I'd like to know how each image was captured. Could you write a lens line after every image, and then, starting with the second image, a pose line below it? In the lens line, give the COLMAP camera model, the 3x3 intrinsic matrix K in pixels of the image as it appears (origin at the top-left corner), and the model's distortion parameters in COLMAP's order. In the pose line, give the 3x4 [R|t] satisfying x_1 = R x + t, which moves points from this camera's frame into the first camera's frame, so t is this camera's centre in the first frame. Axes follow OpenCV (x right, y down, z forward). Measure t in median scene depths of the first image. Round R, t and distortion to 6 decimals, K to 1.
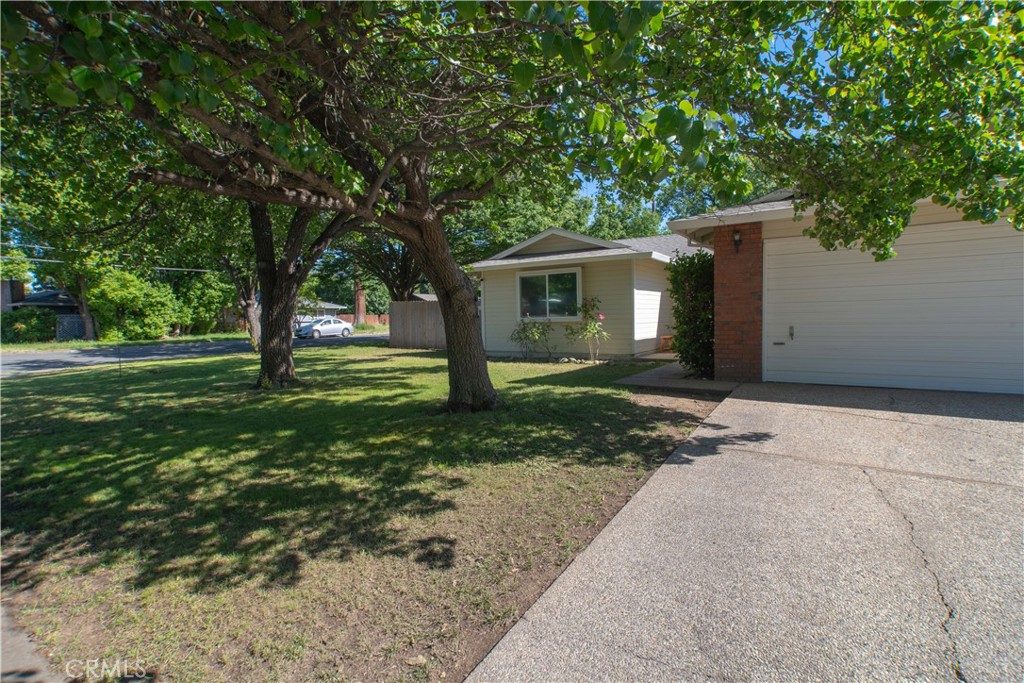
lens RADIAL K [[502.9, 0, 526.1], [0, 502.9, 343.6], [0, 0, 1]] dist [0.025277, -0.000018]
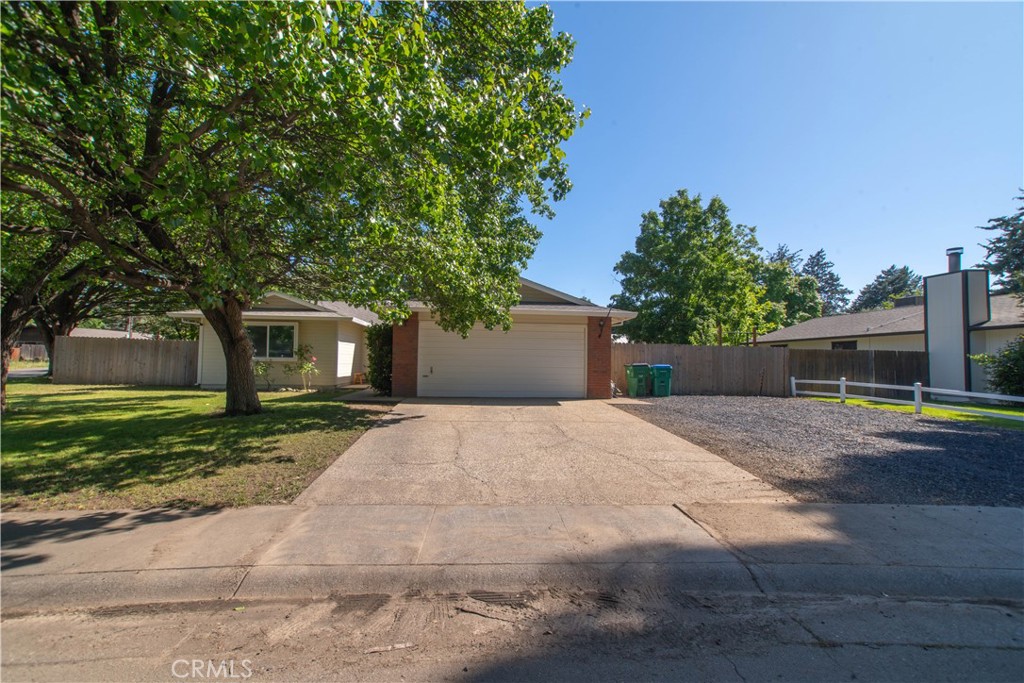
lens RADIAL K [[413.8, 0, 512.0], [0, 413.8, 341.5], [0, 0, 1]] dist [-0.000419, 0.000744]
pose [[0.793326, 0.058429, 0.605987, -0.163961], [0.003905, 0.994875, -0.101038, 0.025537], [-0.608785, 0.082522, 0.789032, -0.373306]]
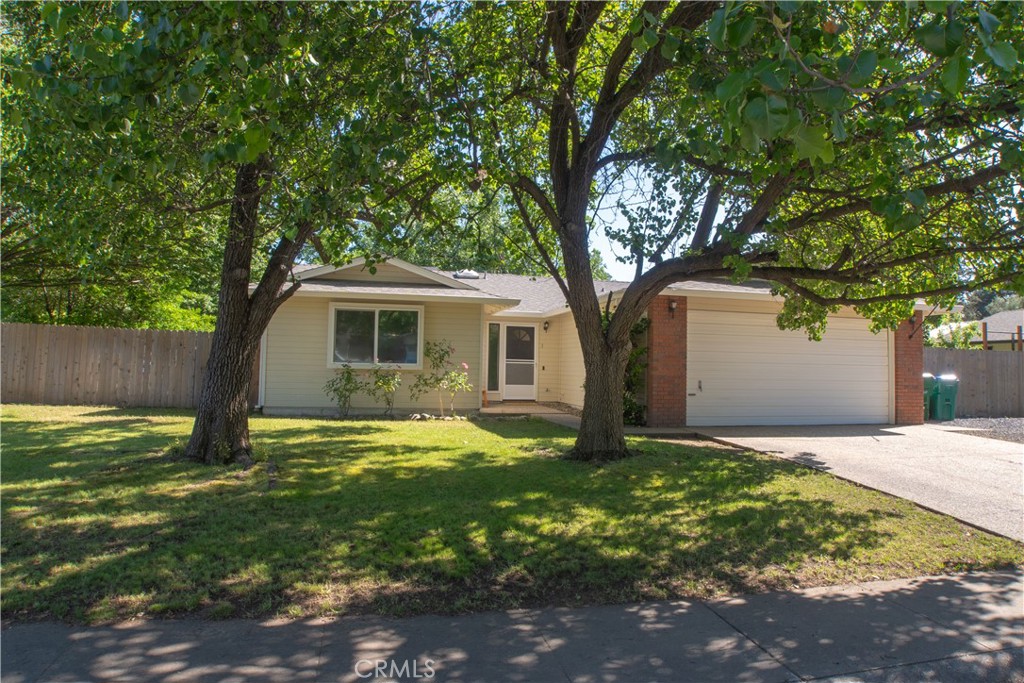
lens RADIAL K [[687.1, 0, 542.9], [0, 687.1, 341.4], [0, 0, 1]] dist [-0.074963, -0.000876]
pose [[0.681903, 0.057976, 0.729141, -0.869104], [0.005701, 0.996402, -0.084559, 0.009016], [-0.731421, 0.061818, 0.679119, 0.110078]]
